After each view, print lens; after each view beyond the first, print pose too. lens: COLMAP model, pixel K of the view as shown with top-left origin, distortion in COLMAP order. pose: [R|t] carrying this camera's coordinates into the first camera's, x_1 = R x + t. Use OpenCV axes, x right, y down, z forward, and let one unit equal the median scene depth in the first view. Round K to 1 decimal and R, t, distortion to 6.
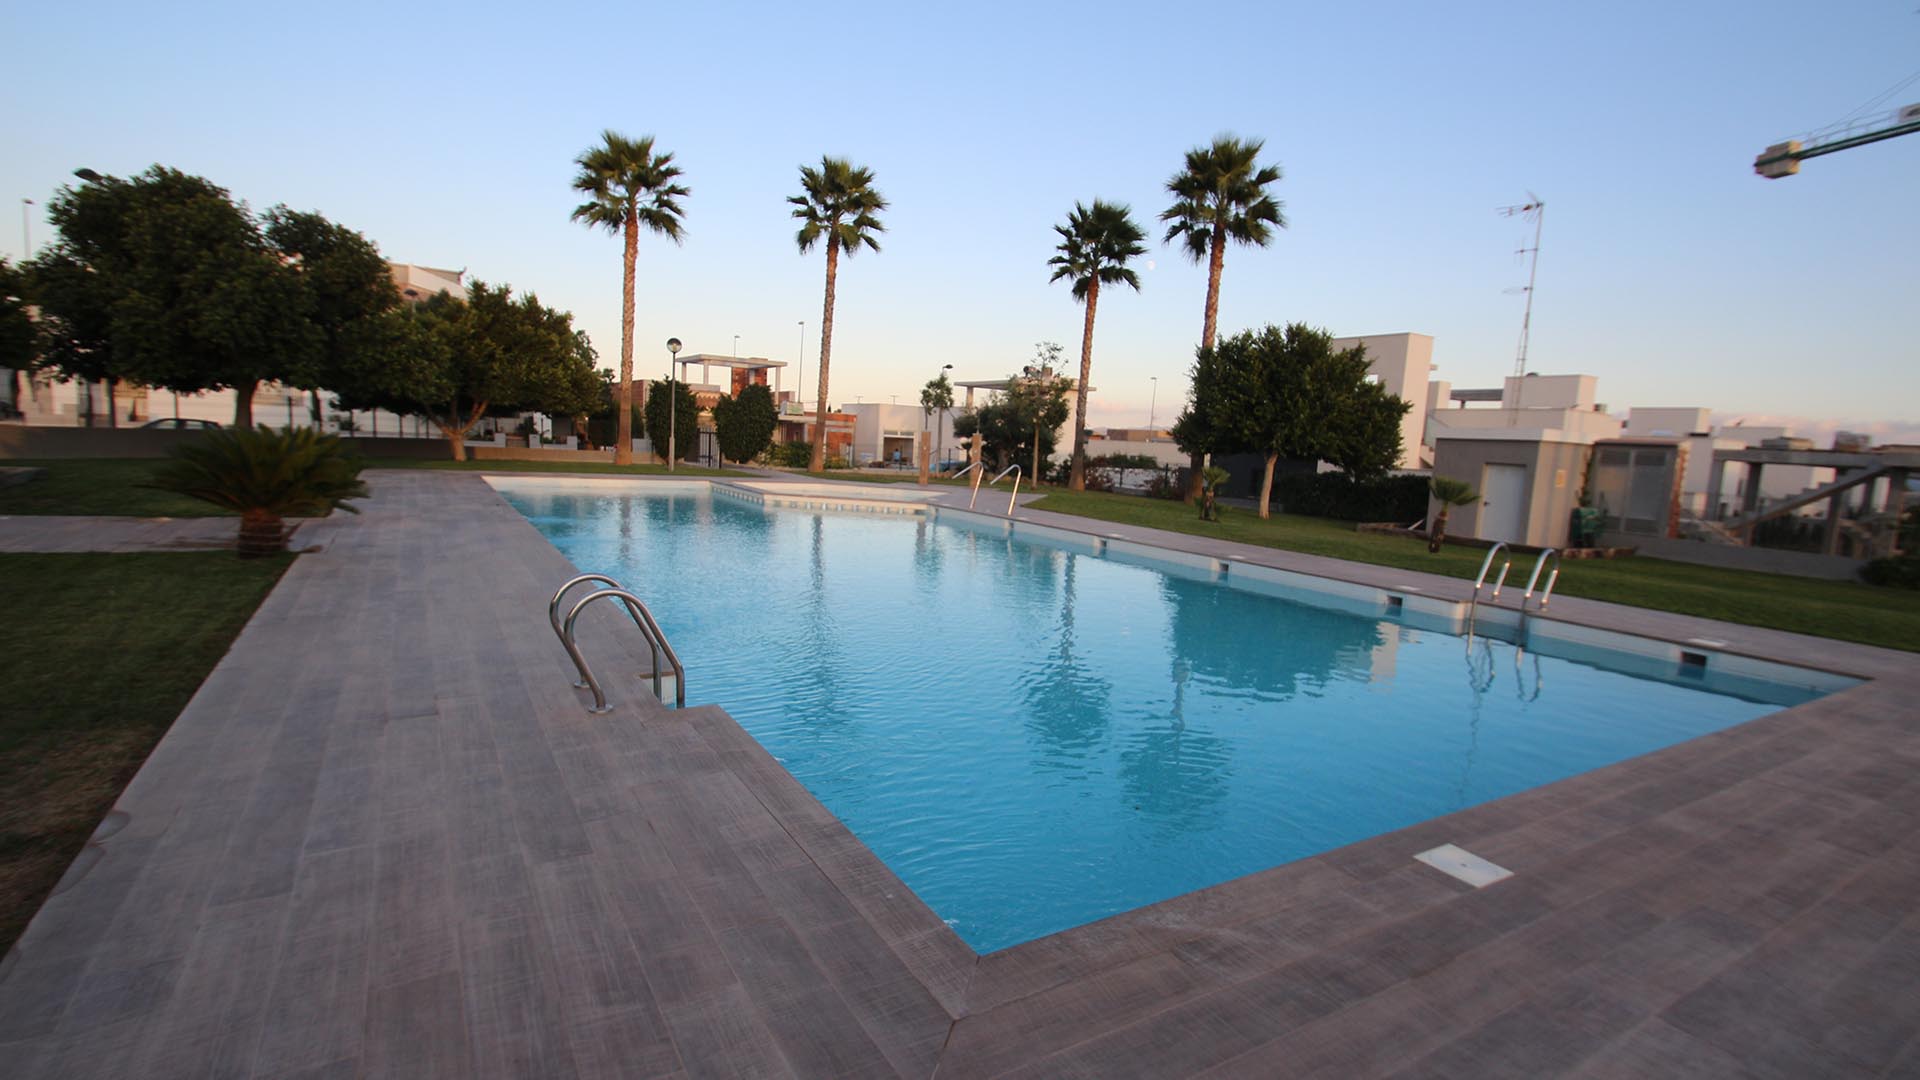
lens RADIAL K [[908.8, 0, 972.0], [0, 908.8, 537.0], [0, 0, 1]] dist [-0.006854, 0.000311]
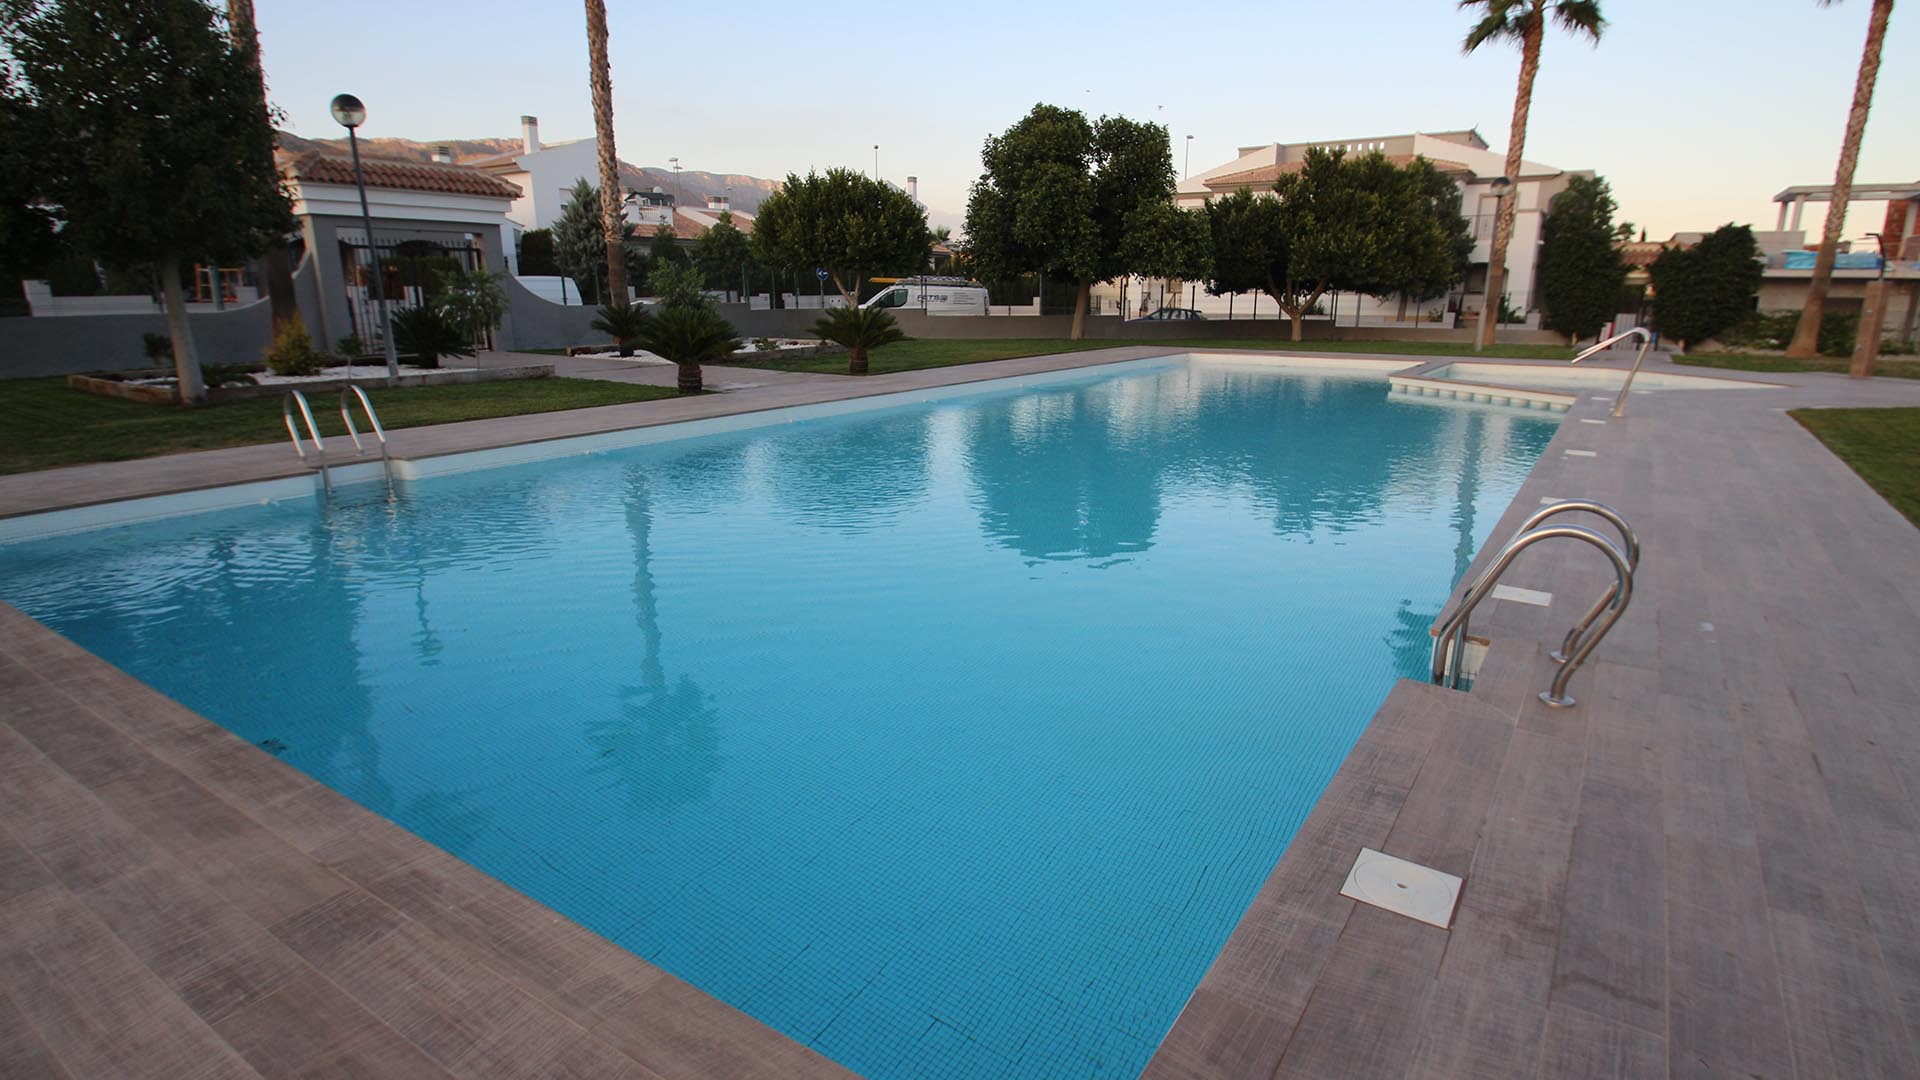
lens RADIAL K [[1016.2, 0, 966.5], [0, 1016.2, 539.0], [0, 0, 1]] dist [-0.001271, -0.013819]
pose [[0.409418, 0.163248, -0.897623, 0.276099], [-0.074676, 0.986556, 0.145361, -0.005851], [0.909286, 0.007518, 0.416104, 0.202451]]
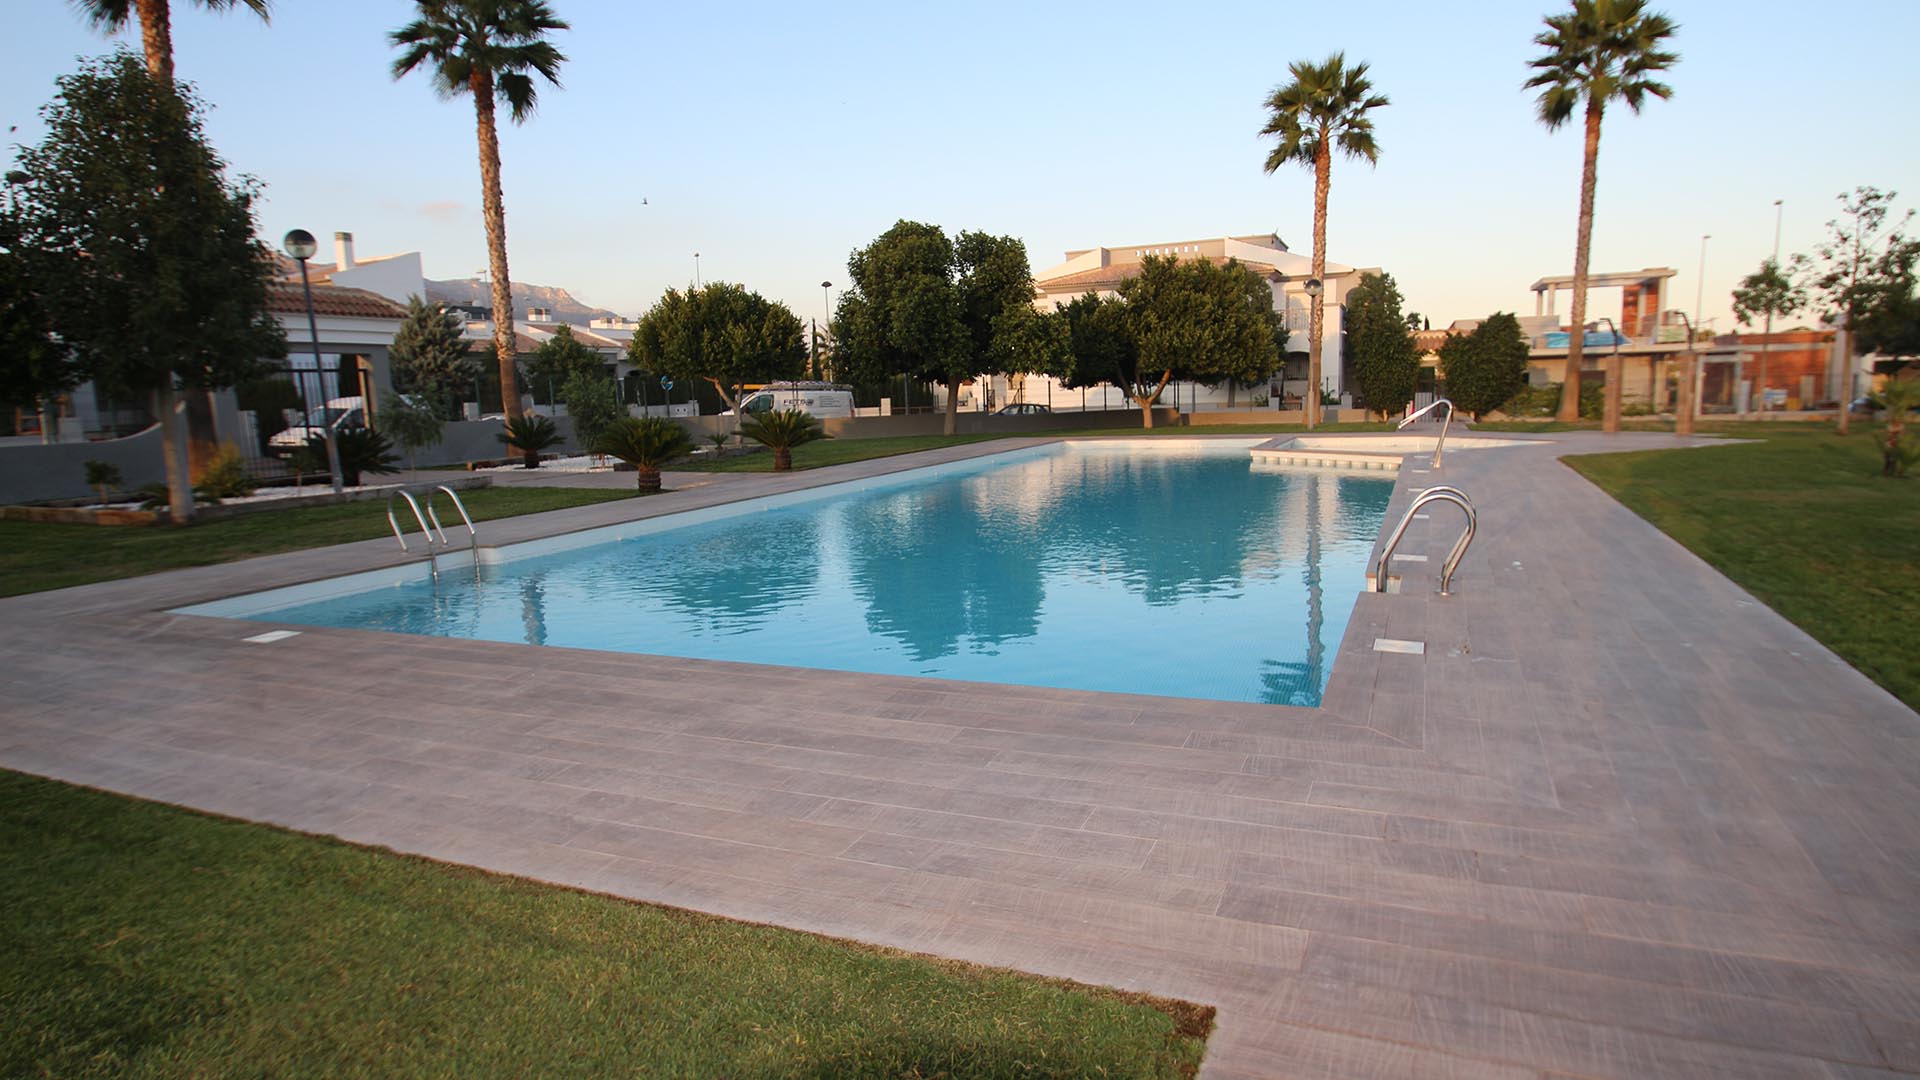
lens RADIAL K [[1091.4, 0, 965.3], [0, 1091.4, 535.5], [0, 0, 1]] dist [-0.020096, 0.005742]
pose [[0.560245, 0.035152, -0.827581, 0.332821], [-0.021483, 0.999380, 0.027906, 0.008757], [0.828048, 0.002145, 0.560652, 0.103715]]
